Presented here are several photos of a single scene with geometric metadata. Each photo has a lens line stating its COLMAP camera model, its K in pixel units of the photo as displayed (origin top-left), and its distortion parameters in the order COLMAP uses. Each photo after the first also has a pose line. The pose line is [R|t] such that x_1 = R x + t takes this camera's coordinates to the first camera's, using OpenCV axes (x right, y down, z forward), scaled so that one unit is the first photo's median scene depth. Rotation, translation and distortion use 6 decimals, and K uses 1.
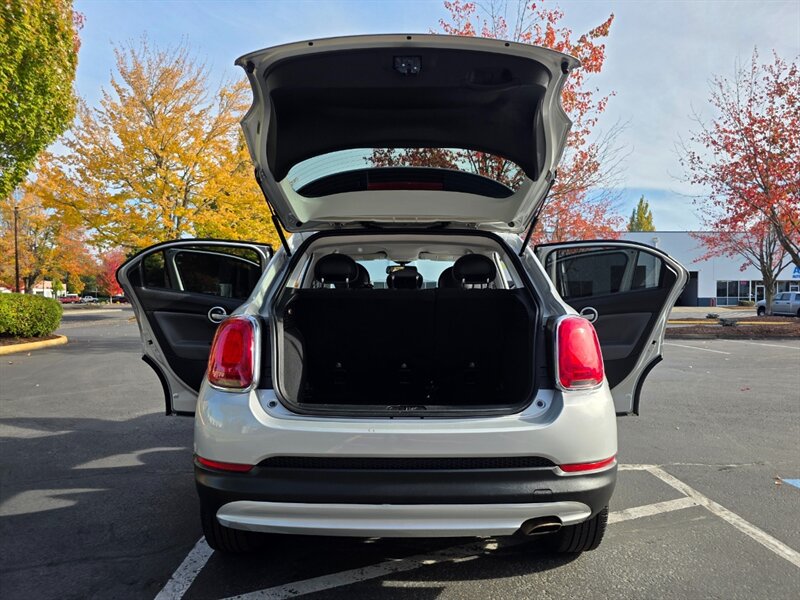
lens RADIAL K [[557.8, 0, 404.4], [0, 557.8, 303.4], [0, 0, 1]] dist [0.034226, -0.017172]
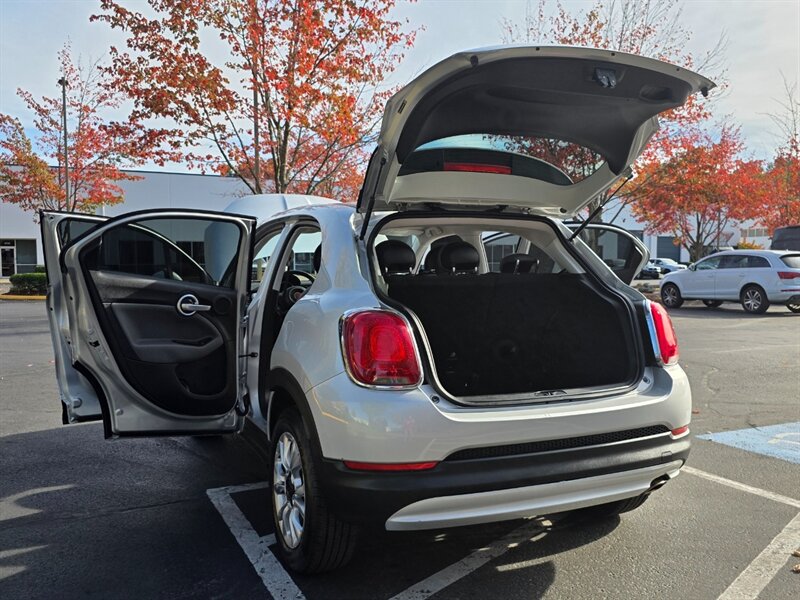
lens RADIAL K [[732.3, 0, 417.5], [0, 732.3, 302.3], [0, 0, 1]] dist [0.039045, 0.000000]
pose [[0.900533, -0.026178, 0.433999, -0.637326], [0.006829, 0.998914, 0.046082, -0.037322], [-0.434734, -0.038534, 0.899734, -0.098465]]
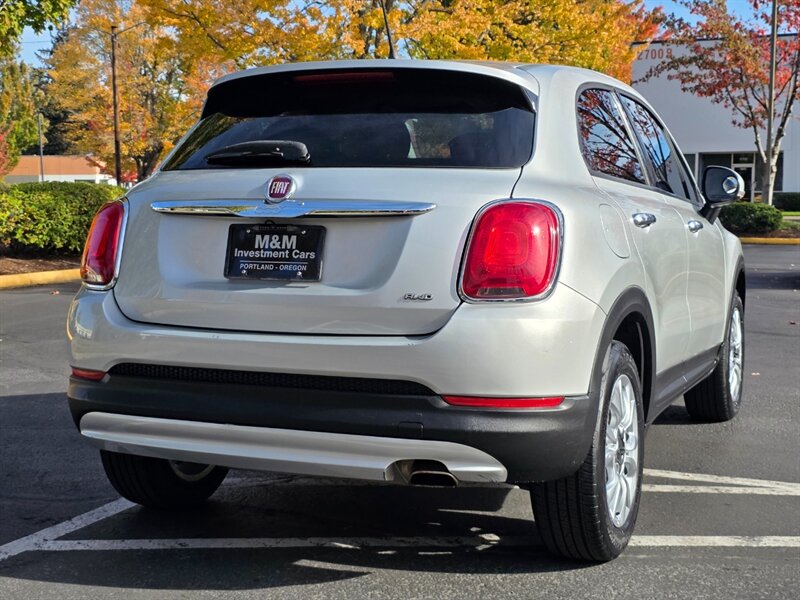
lens RADIAL K [[1273.6, 0, 379.5], [0, 1273.6, 312.1], [0, 0, 1]] dist [0.083231, 0.000000]
pose [[0.911716, 0.036045, -0.409237, 0.673792], [-0.002617, 0.996633, 0.081953, 0.026964], [0.410813, -0.073647, 0.908740, -0.441145]]
